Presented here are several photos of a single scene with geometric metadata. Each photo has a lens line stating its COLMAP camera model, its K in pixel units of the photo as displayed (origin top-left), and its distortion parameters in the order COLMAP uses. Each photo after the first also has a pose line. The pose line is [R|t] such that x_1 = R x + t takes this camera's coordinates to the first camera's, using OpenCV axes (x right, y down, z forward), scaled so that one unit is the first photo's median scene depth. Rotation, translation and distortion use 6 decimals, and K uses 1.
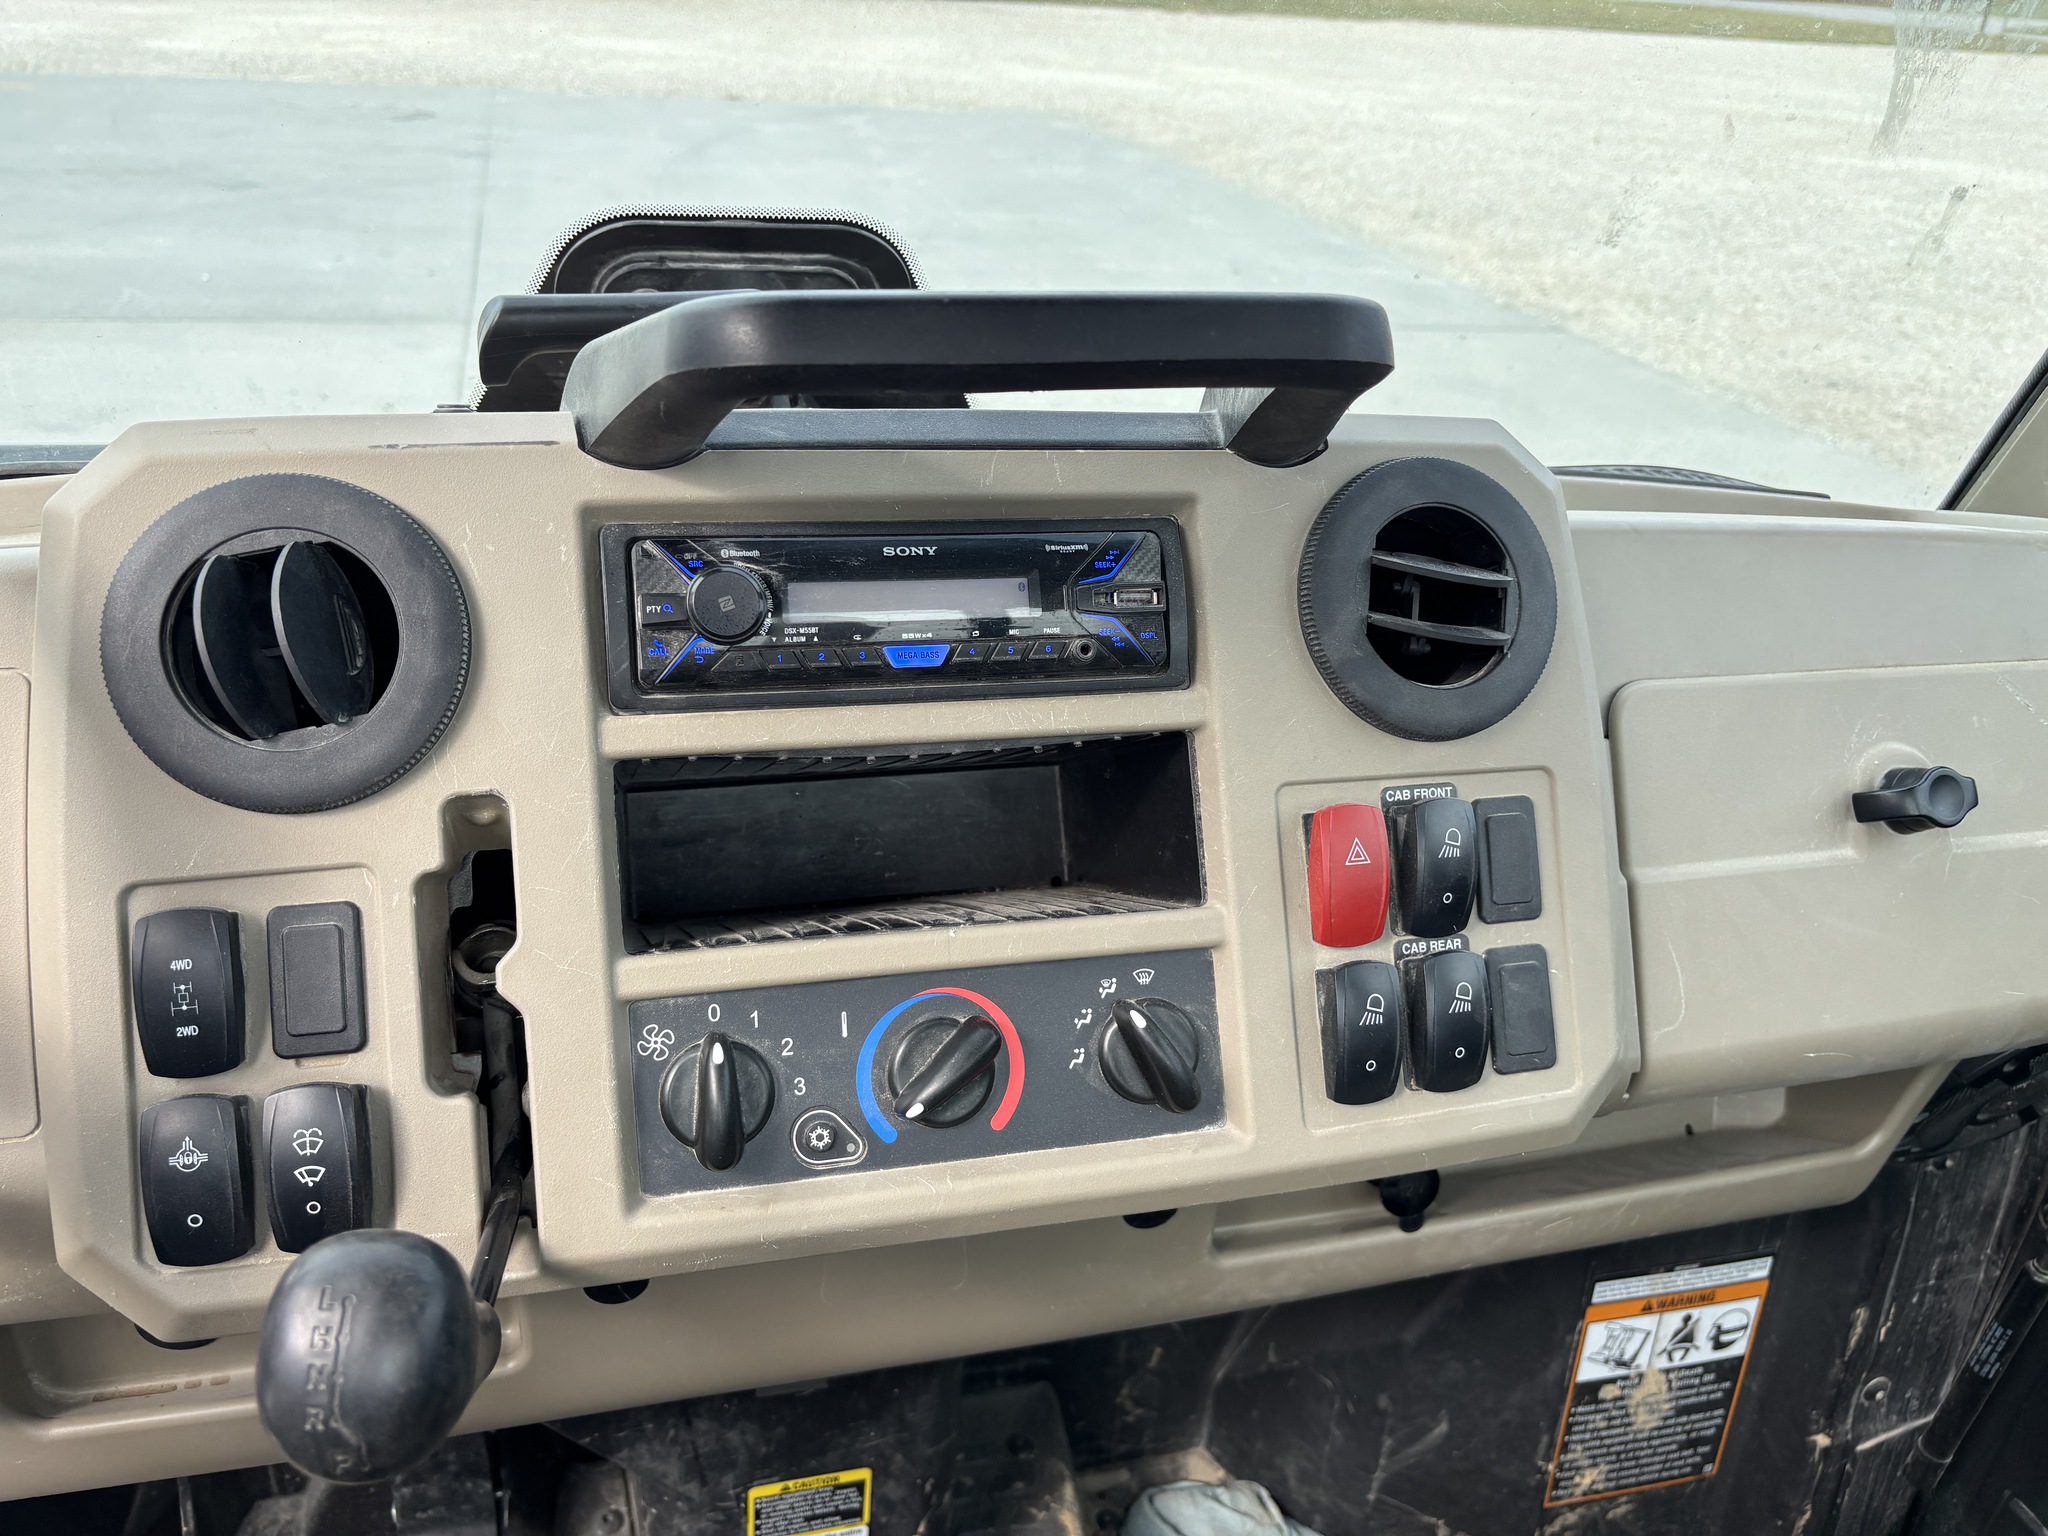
lens RADIAL K [[1546.8, 0, 1041.2], [0, 1546.8, 766.9], [0, 0, 1]] dist [0.029492, 0.003734]
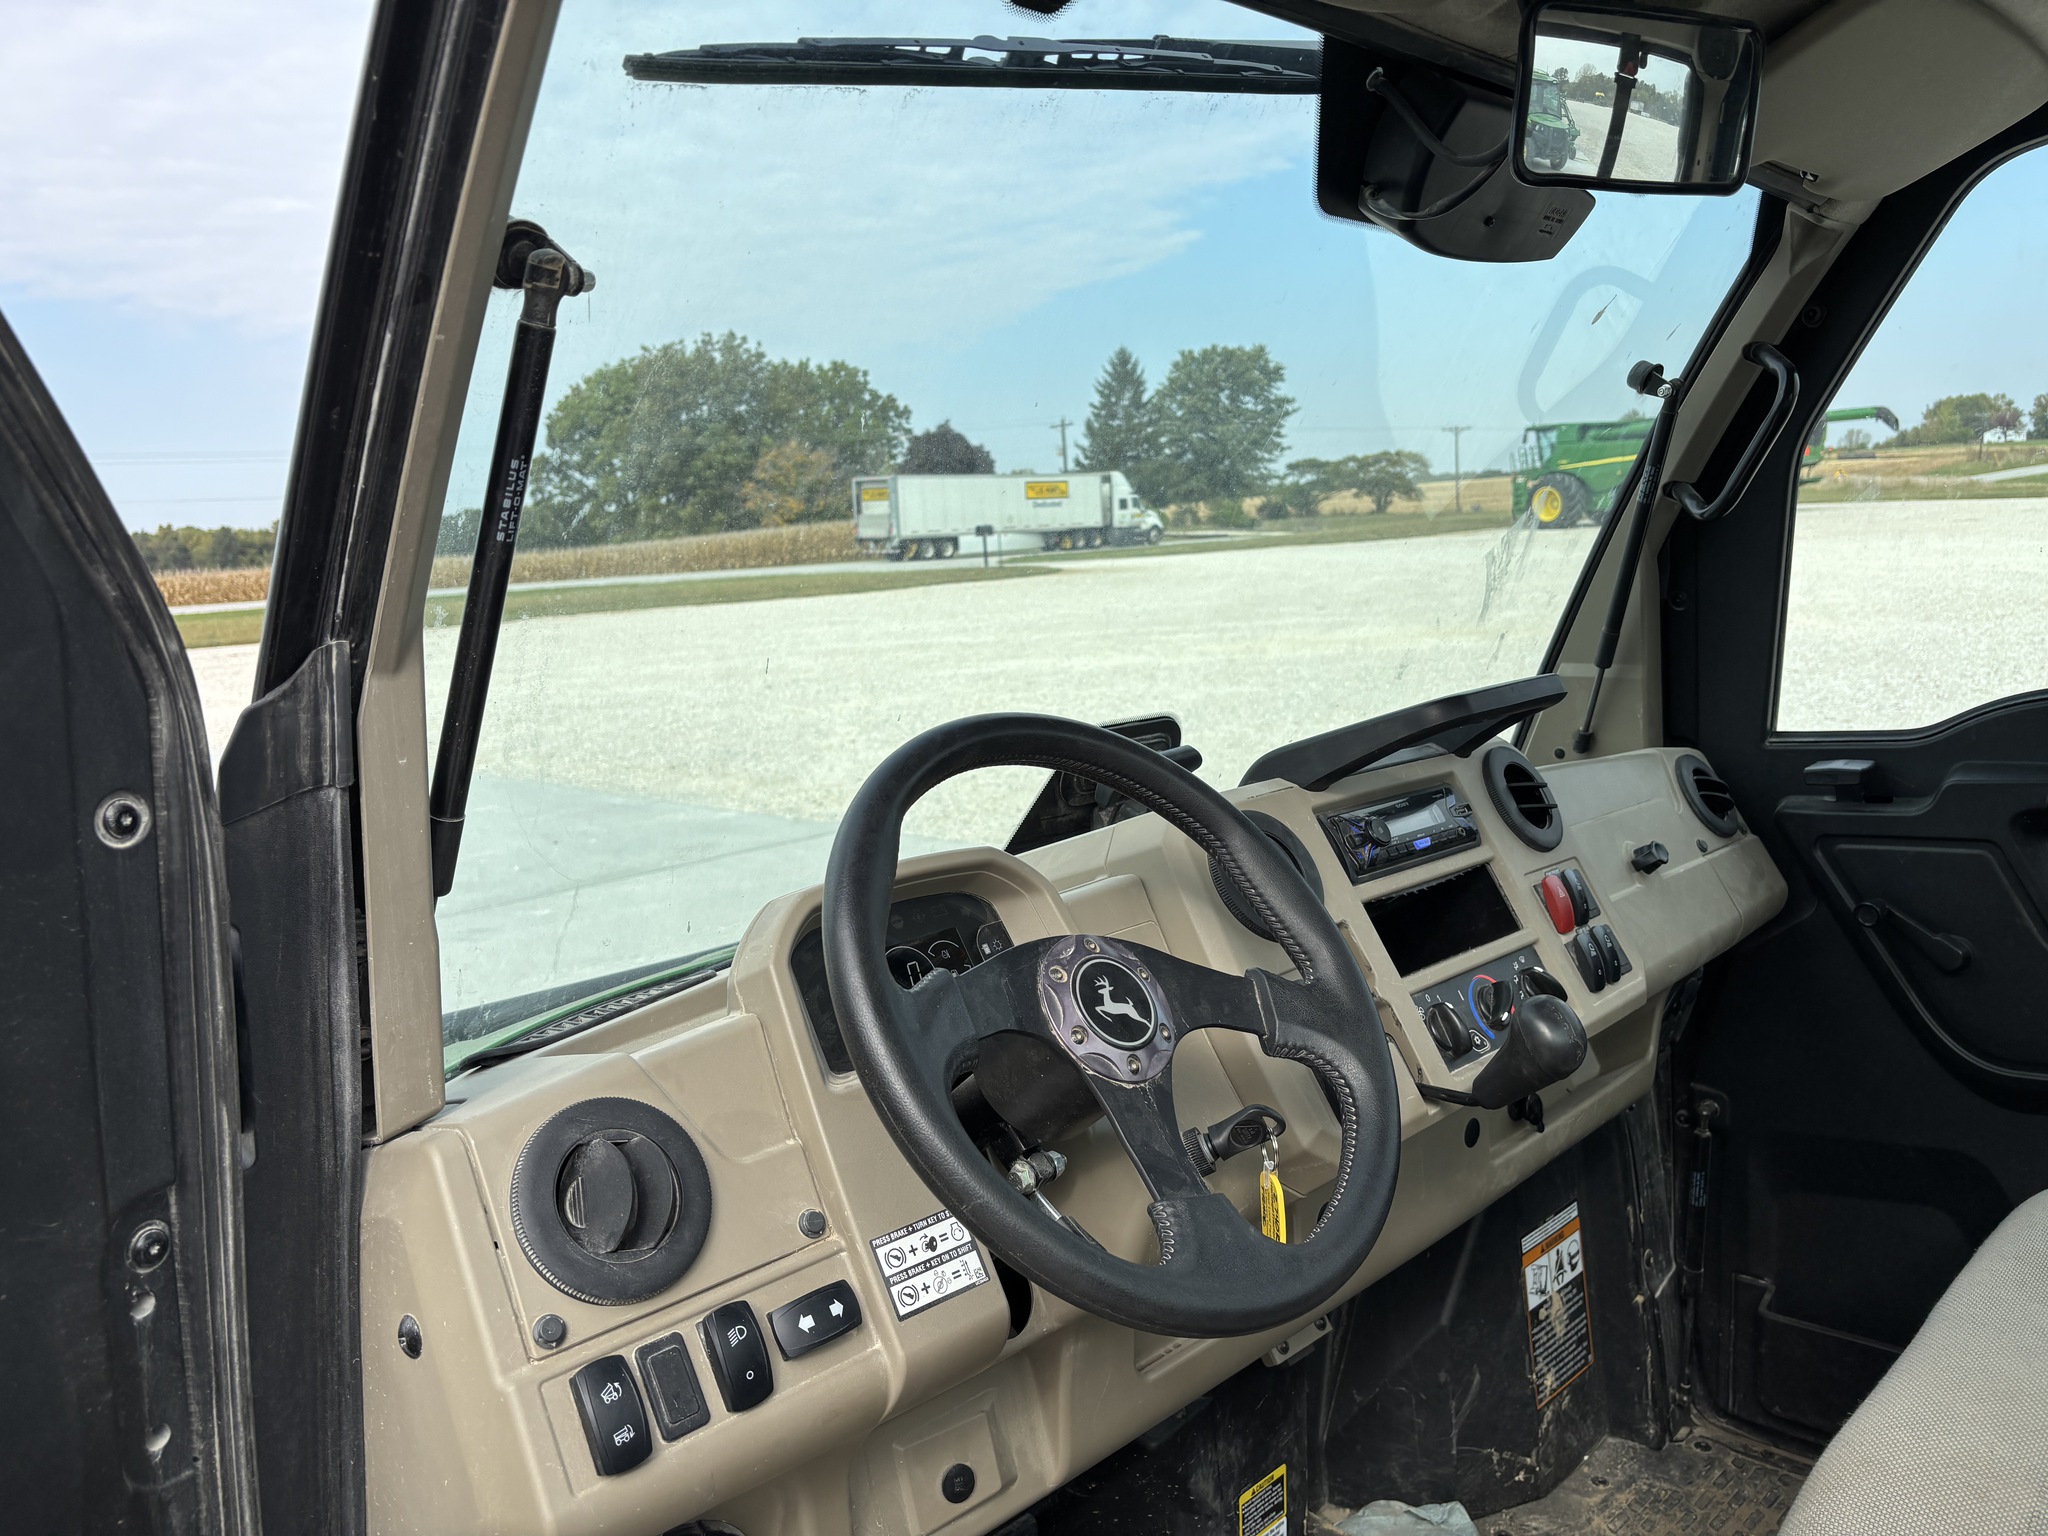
lens RADIAL K [[1553.8, 0, 1044.7], [0, 1553.8, 764.0], [0, 0, 1]] dist [0.016290, 0.003399]
pose [[0.848094, -0.172538, 0.500965, -0.969056], [0.330497, 0.911278, -0.245650, 0.117995], [-0.414135, 0.373902, 0.829873, -0.448866]]
